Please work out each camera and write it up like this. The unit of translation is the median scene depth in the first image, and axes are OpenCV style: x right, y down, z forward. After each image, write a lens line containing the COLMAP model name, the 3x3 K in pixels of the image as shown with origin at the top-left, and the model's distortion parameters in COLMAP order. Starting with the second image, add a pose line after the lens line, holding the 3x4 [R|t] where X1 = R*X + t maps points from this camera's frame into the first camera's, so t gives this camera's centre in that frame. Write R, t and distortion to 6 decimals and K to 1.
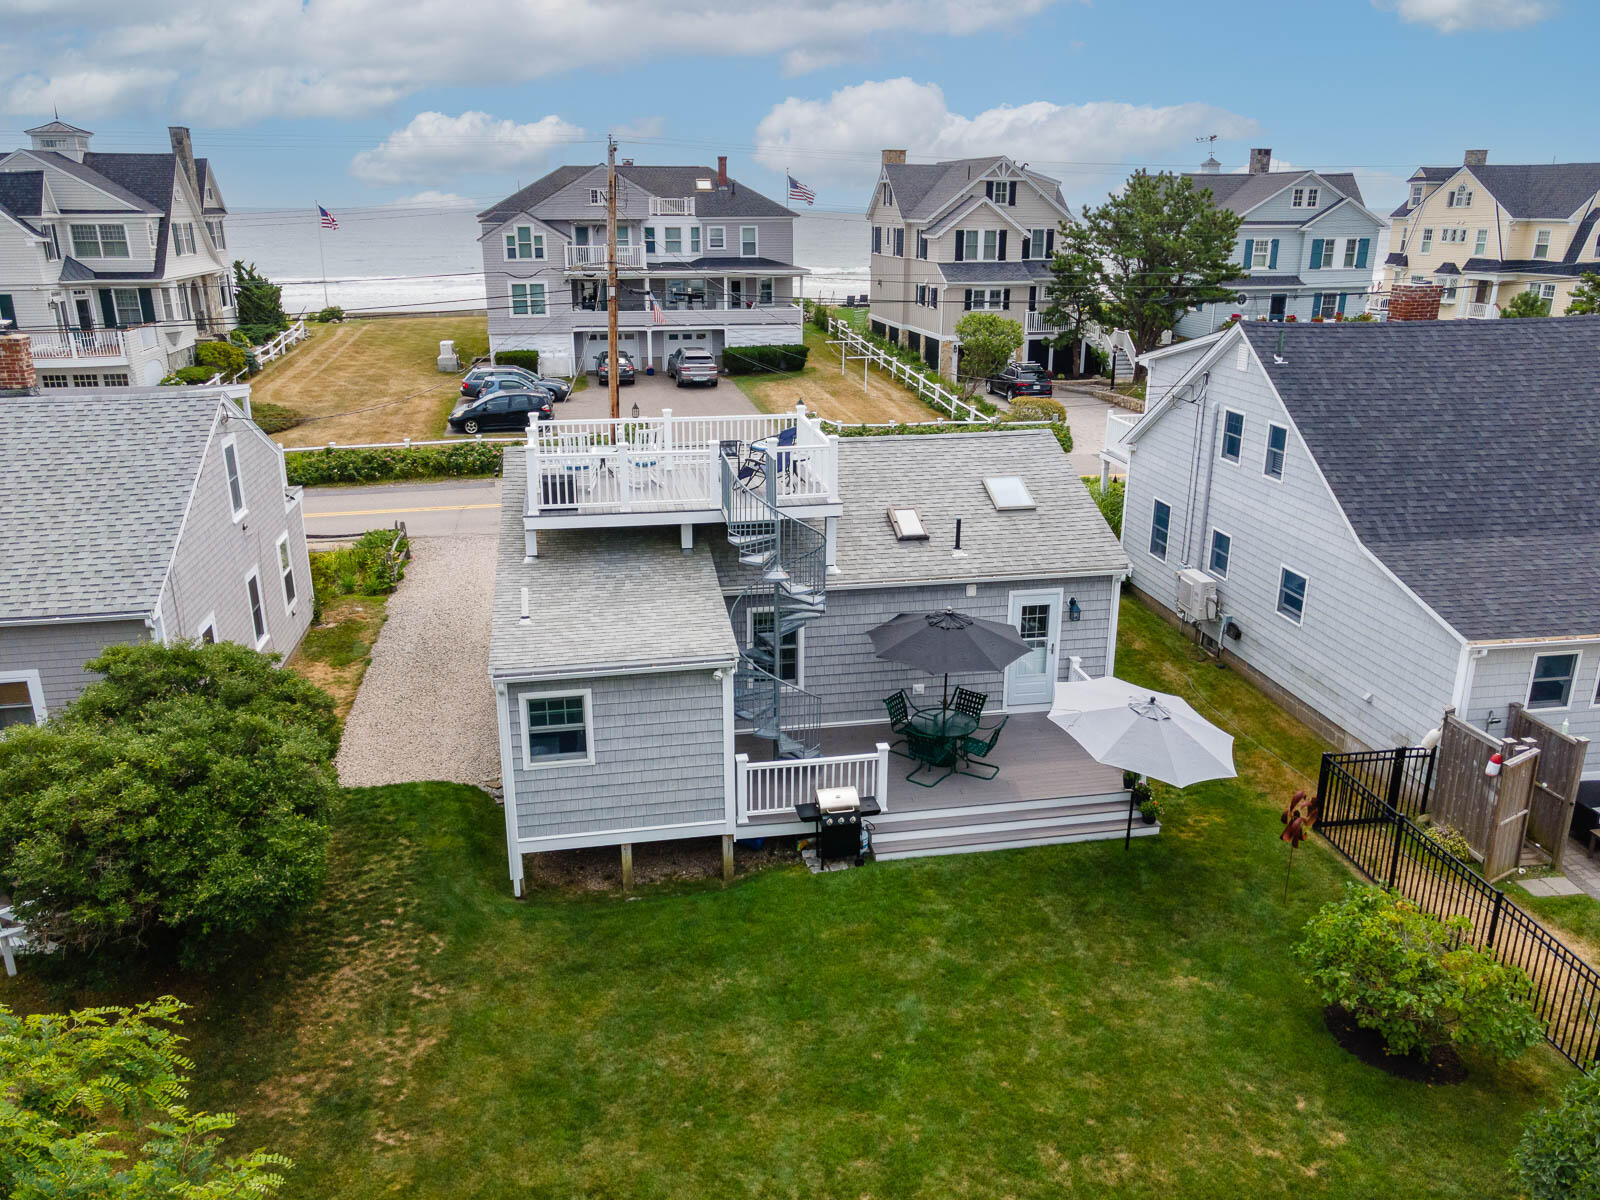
lens RADIAL K [[1194.8, 0, 798.0], [0, 1194.8, 593.0], [0, 0, 1]] dist [-0.014914, 0.048172]
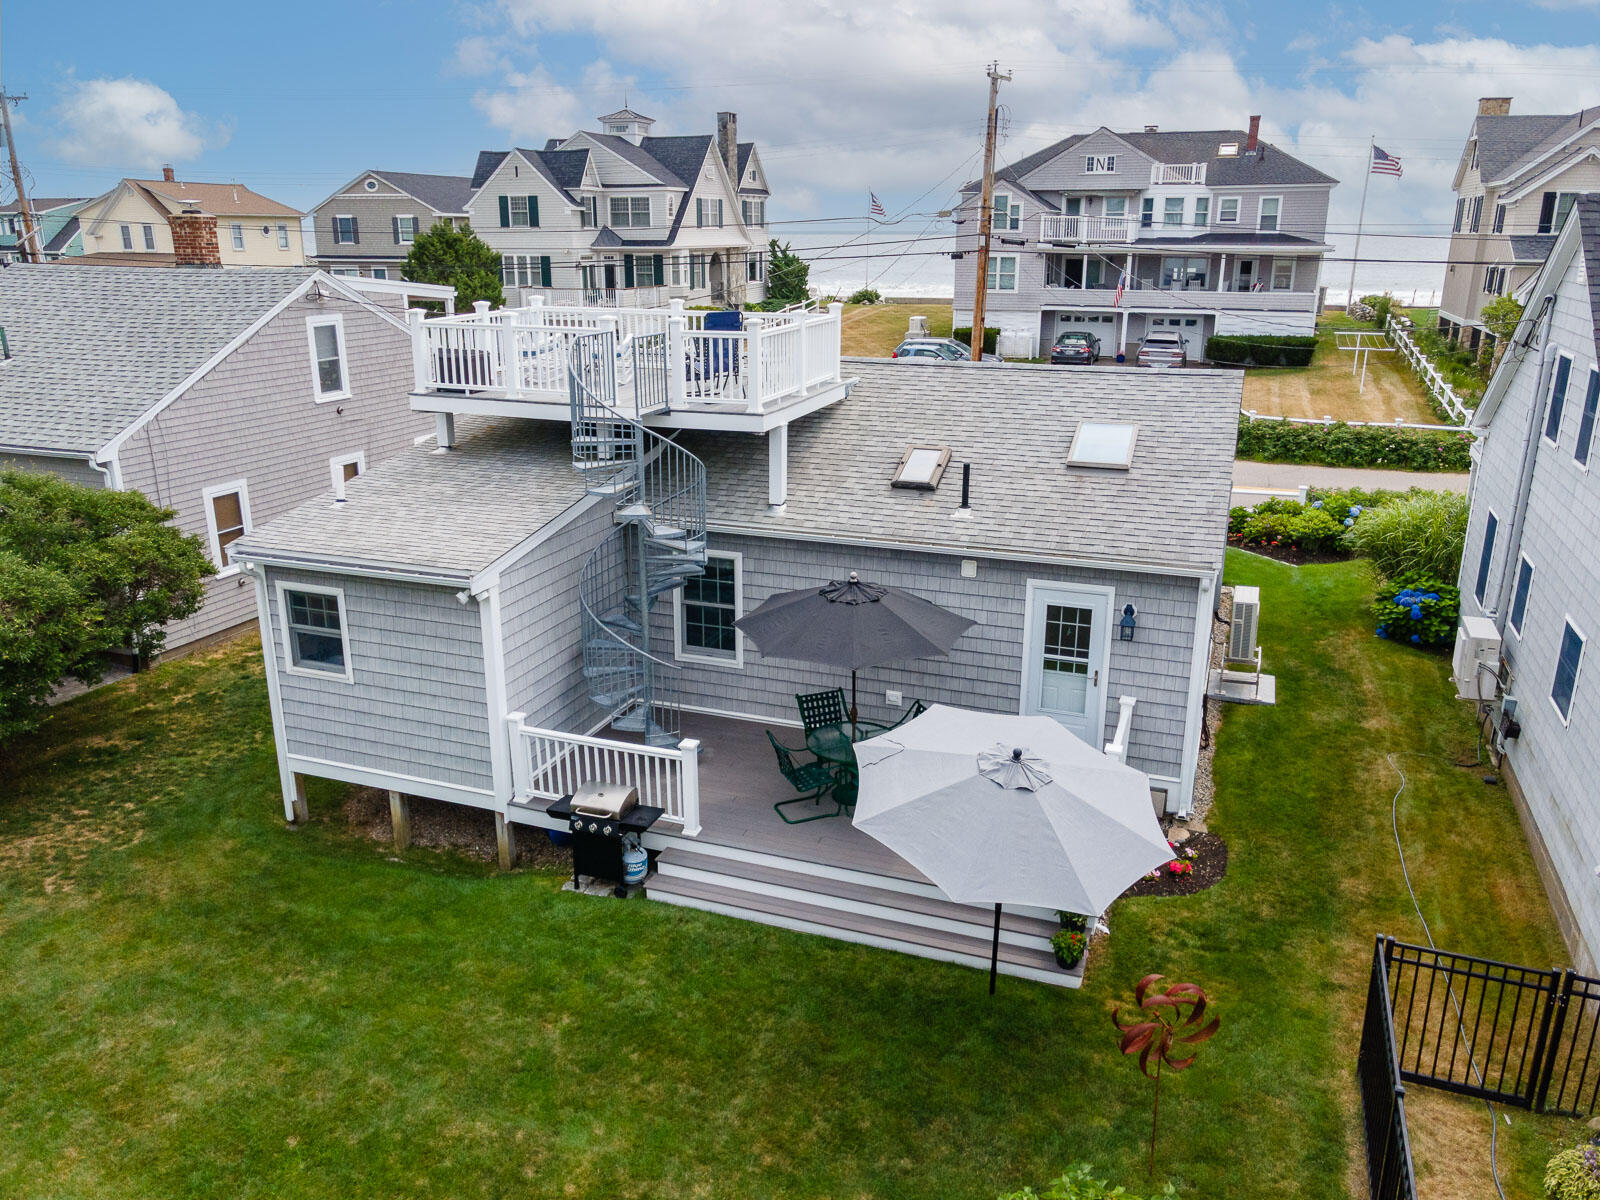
lens RADIAL K [[1201.3, 0, 797.9], [0, 1201.3, 581.1], [0, 0, 1]] dist [-0.018583, 0.052697]
pose [[0.855597, 0.144966, -0.496929, 0.149002], [-0.159311, 0.987134, 0.013673, 0.004096], [0.492518, 0.067468, 0.867683, 0.129264]]
